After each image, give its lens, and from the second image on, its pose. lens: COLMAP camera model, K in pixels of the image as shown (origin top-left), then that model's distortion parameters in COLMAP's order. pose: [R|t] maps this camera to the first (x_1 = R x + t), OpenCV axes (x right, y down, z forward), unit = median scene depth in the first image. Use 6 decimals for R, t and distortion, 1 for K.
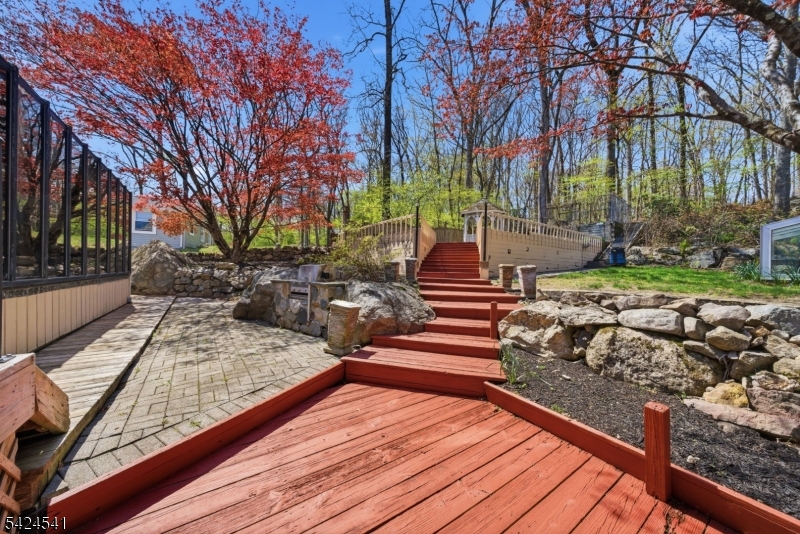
lens RADIAL K [[275.7, 0, 398.7], [0, 275.7, 272.1], [0, 0, 1]] dist [0.001336, 0.000084]
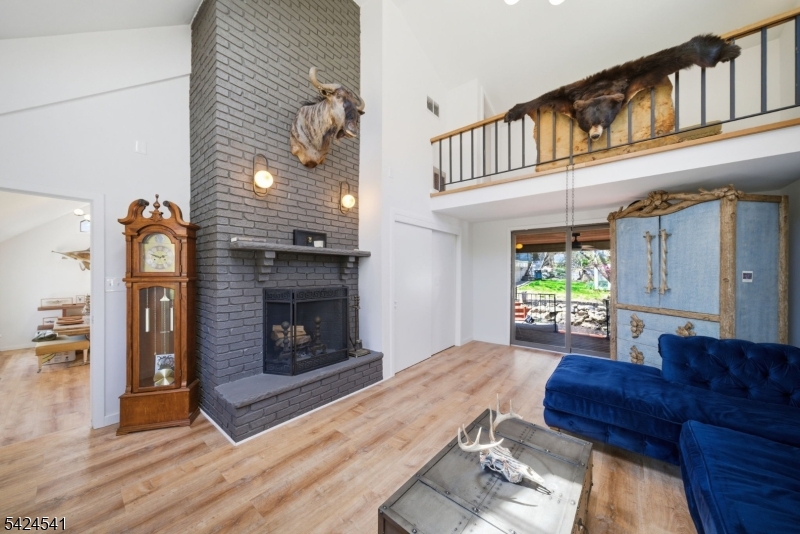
lens RADIAL K [[275.7, 0, 398.7], [0, 275.7, 272.1], [0, 0, 1]] dist [0.001336, 0.000084]
pose [[0.963438, -0.022964, 0.266945, -2.283130], [0.022533, 0.999735, 0.004679, -0.404058], [-0.266981, 0.001507, 0.963701, -2.009740]]
